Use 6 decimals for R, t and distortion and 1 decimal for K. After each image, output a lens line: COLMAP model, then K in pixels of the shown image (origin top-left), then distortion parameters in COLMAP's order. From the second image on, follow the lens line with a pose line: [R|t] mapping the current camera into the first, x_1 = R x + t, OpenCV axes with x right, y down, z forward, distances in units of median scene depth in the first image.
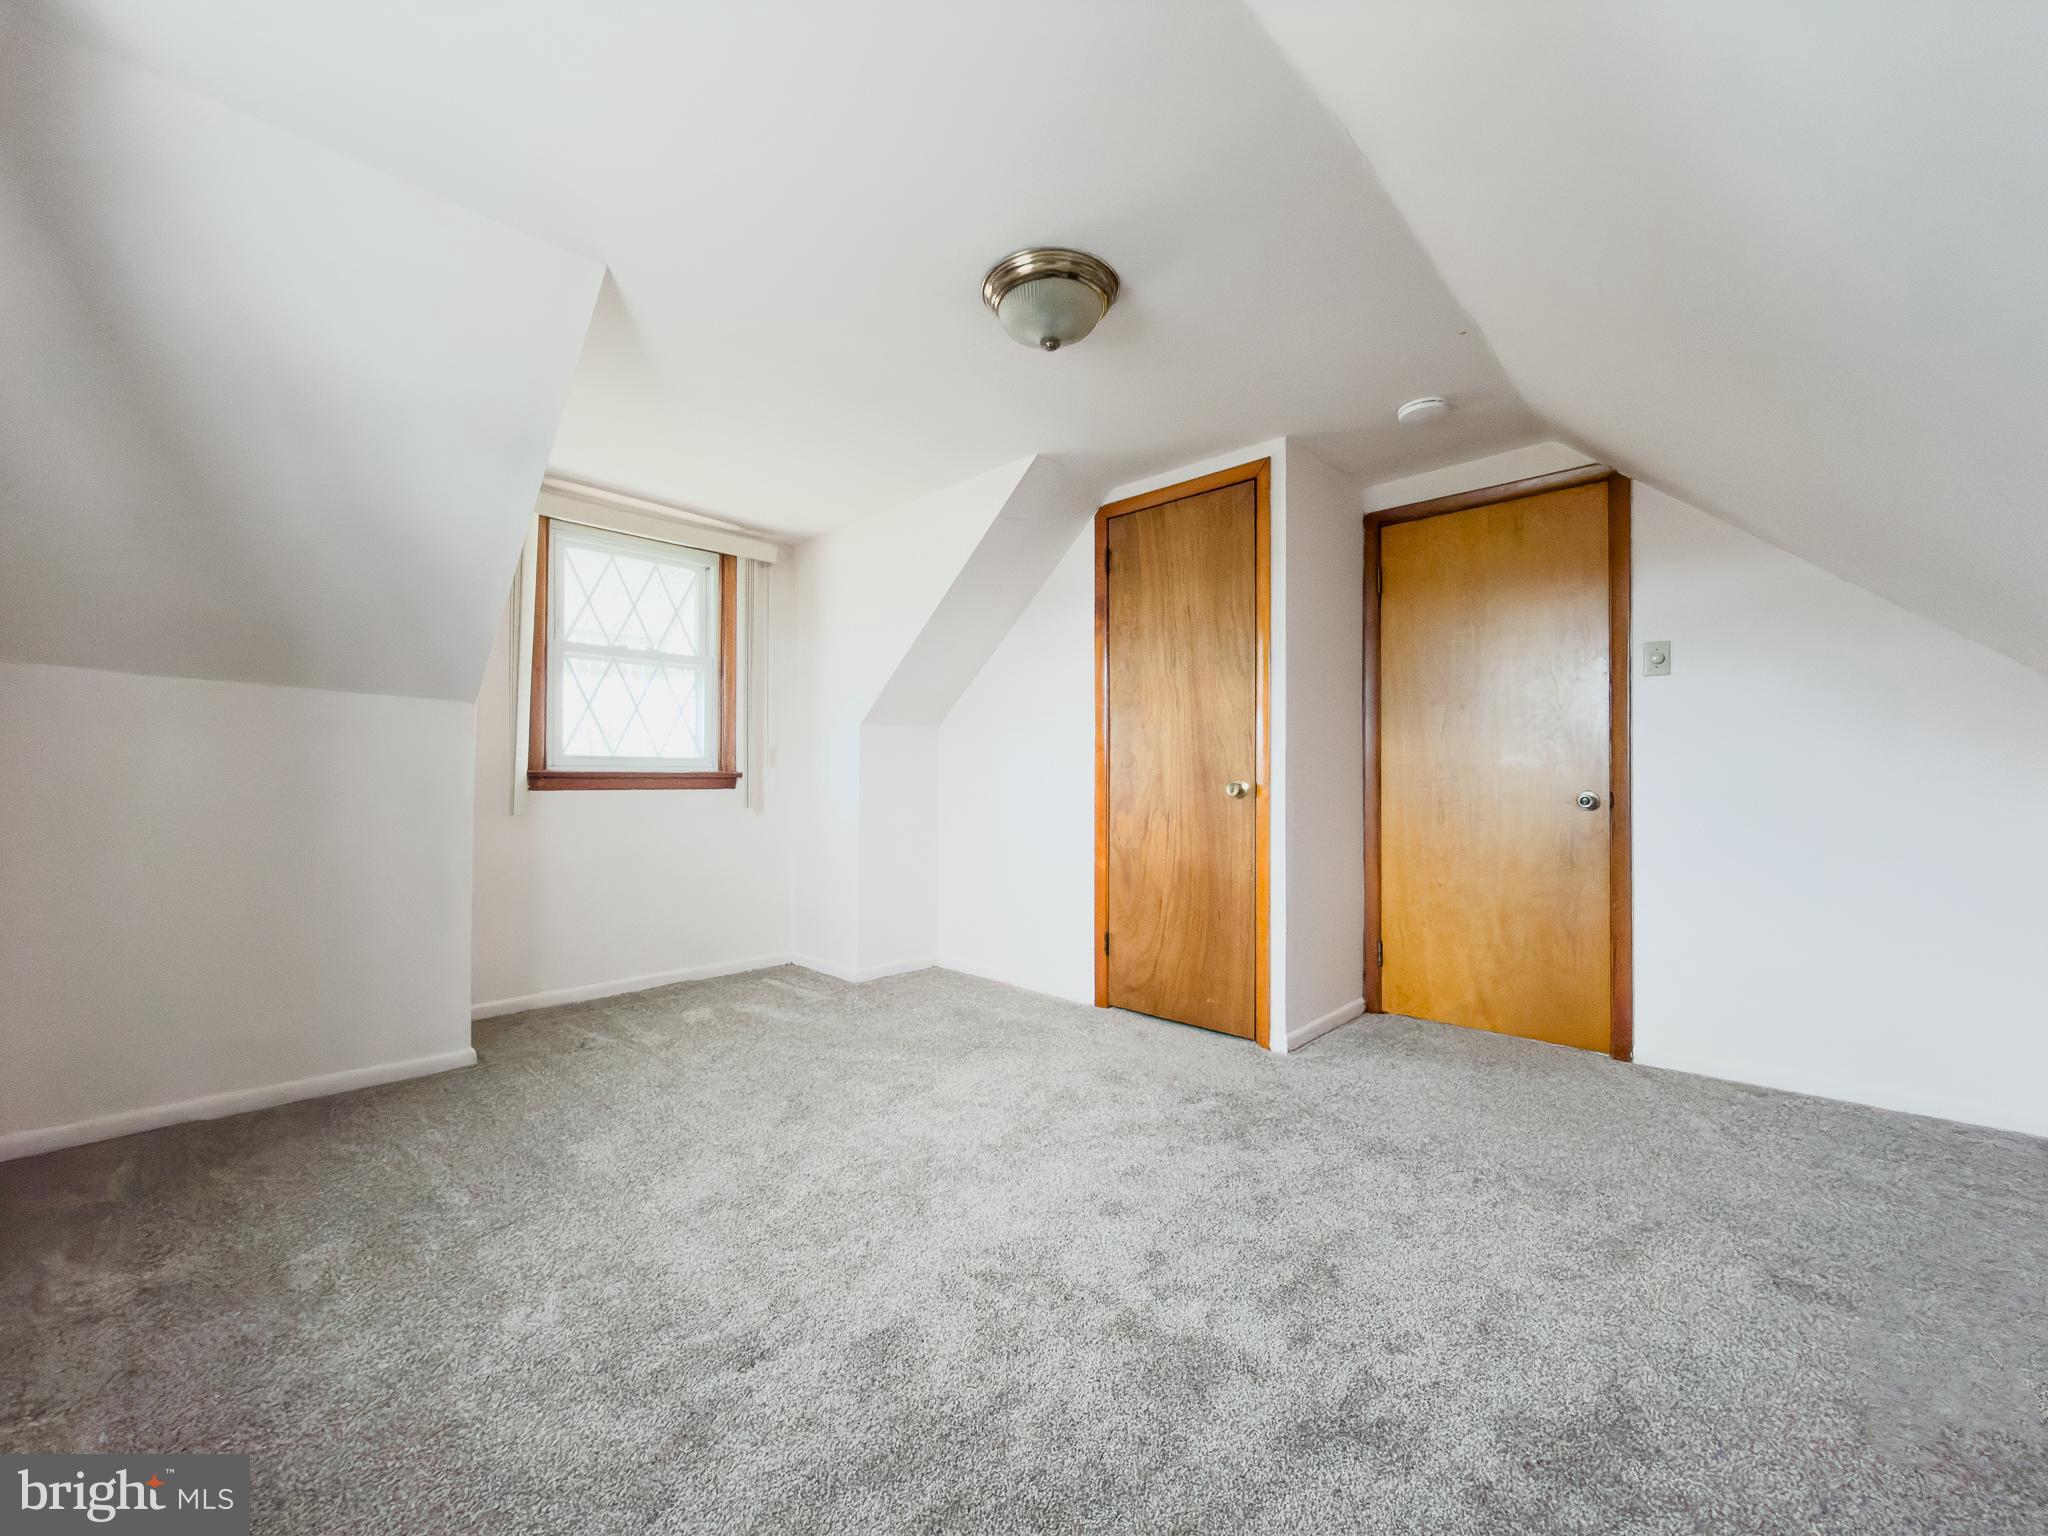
lens RADIAL K [[821.1, 0, 1024.3], [0, 821.1, 773.4], [0, 0, 1]] dist [-0.000494, -0.000347]
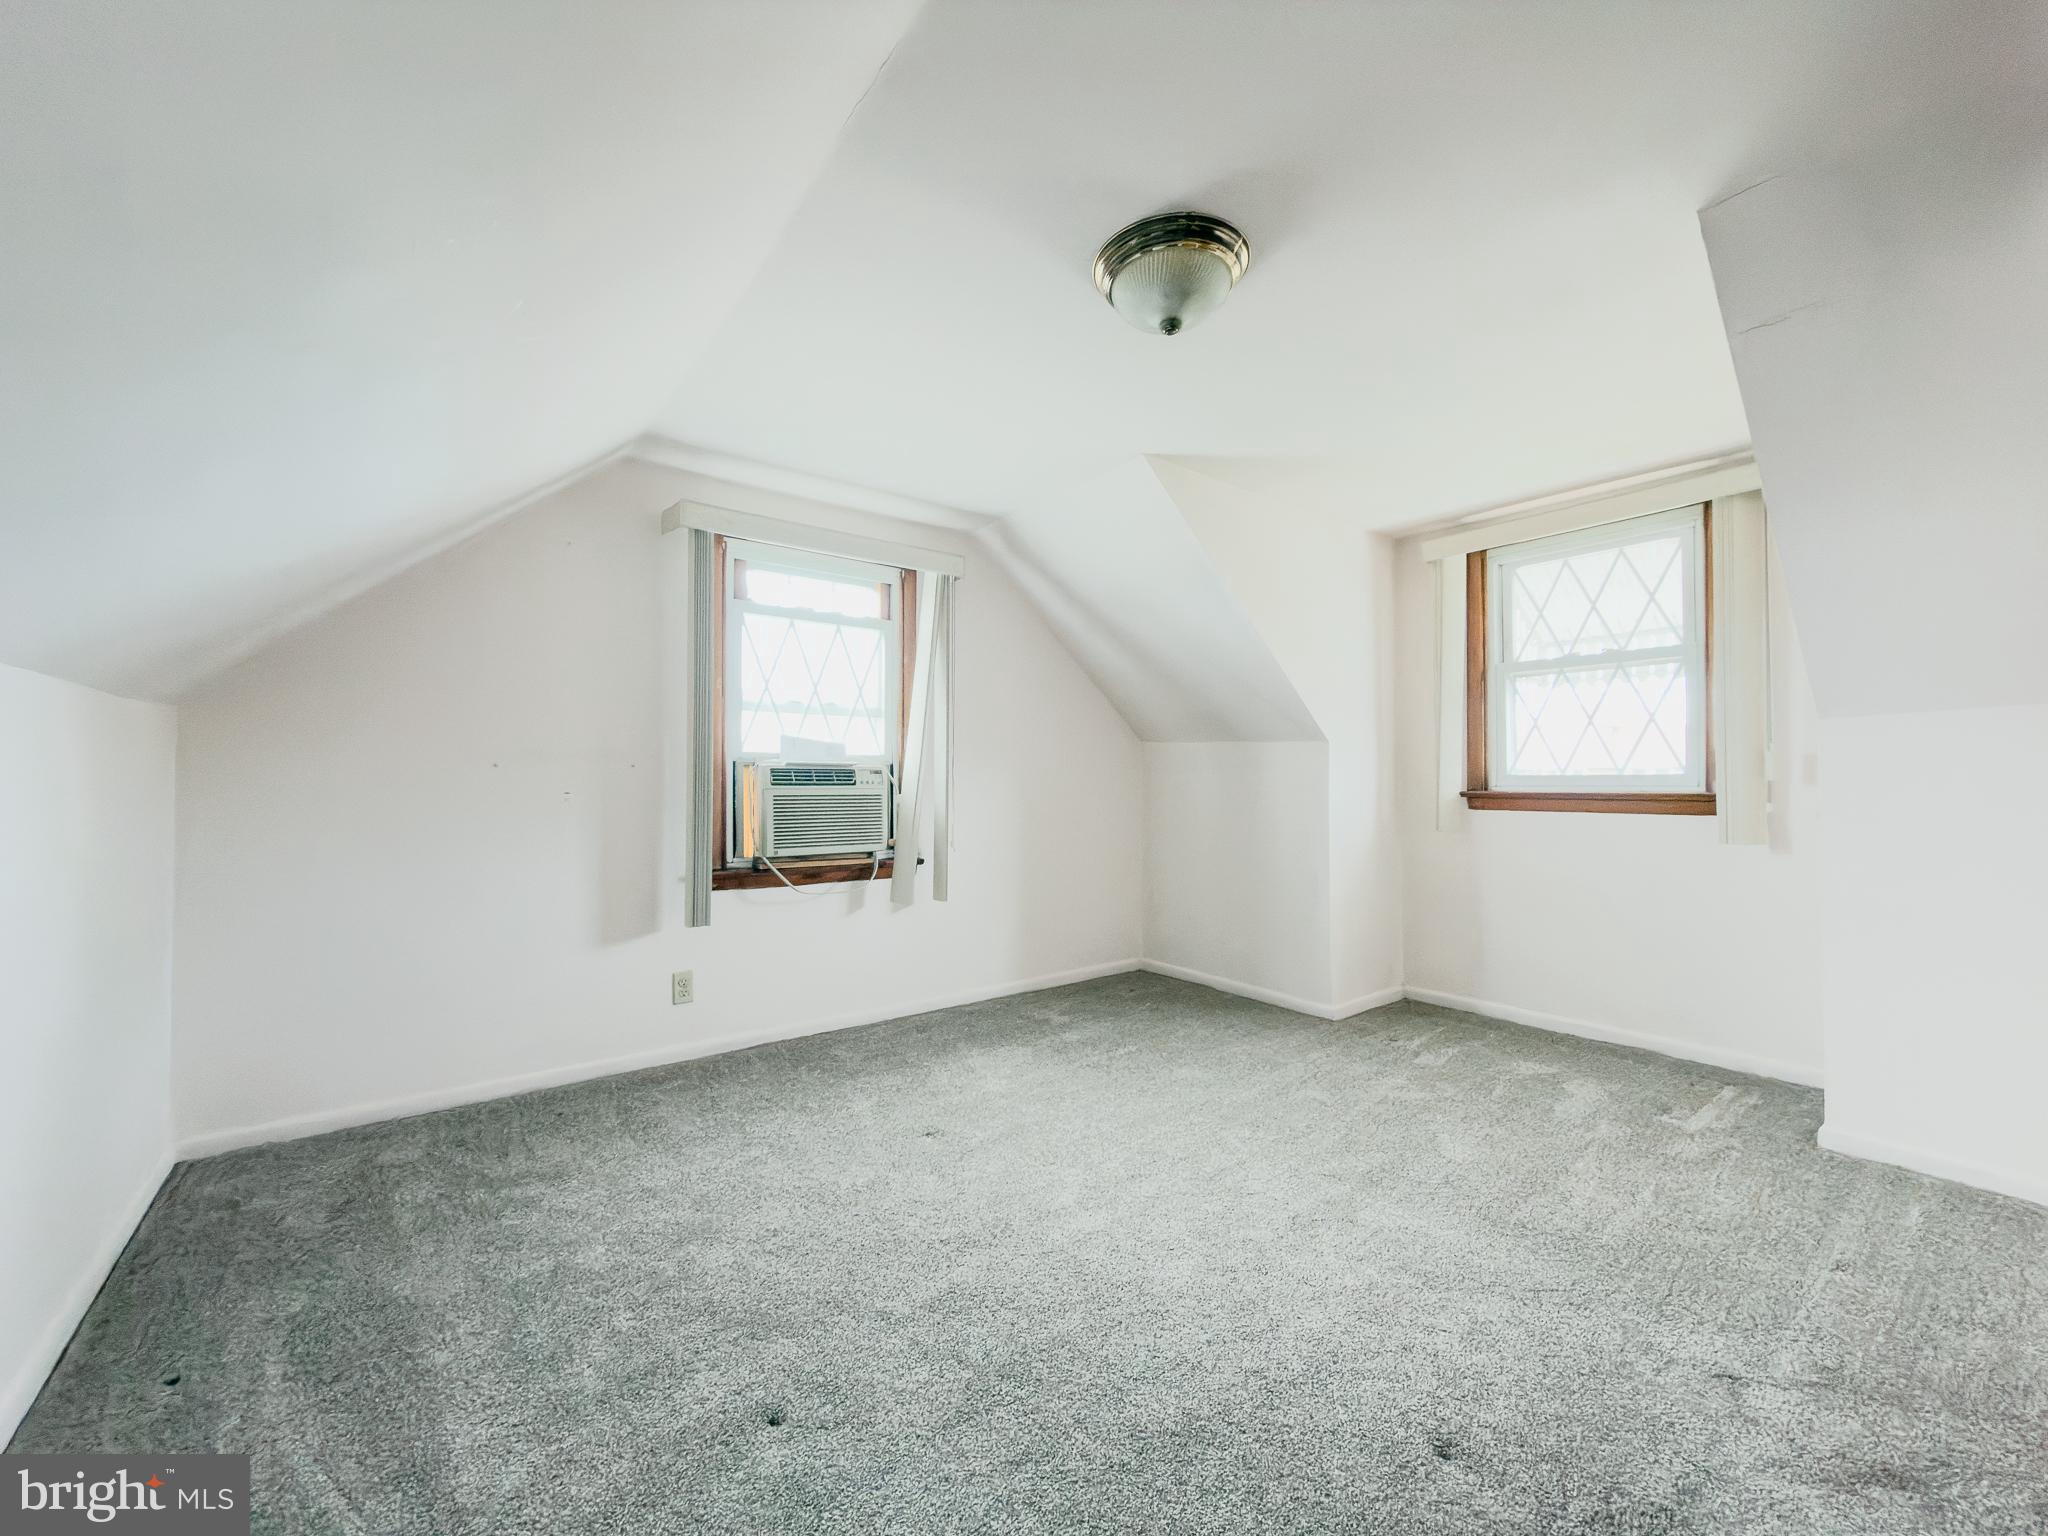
lens RADIAL K [[814.3, 0, 1024.7], [0, 814.3, 770.5], [0, 0, 1]] dist [-0.003150, 0.000145]
pose [[-0.161510, -0.015659, -0.986747, 0.516832], [0.005221, 0.999847, -0.016722, -0.013929], [0.986857, -0.007852, -0.161403, 0.562013]]
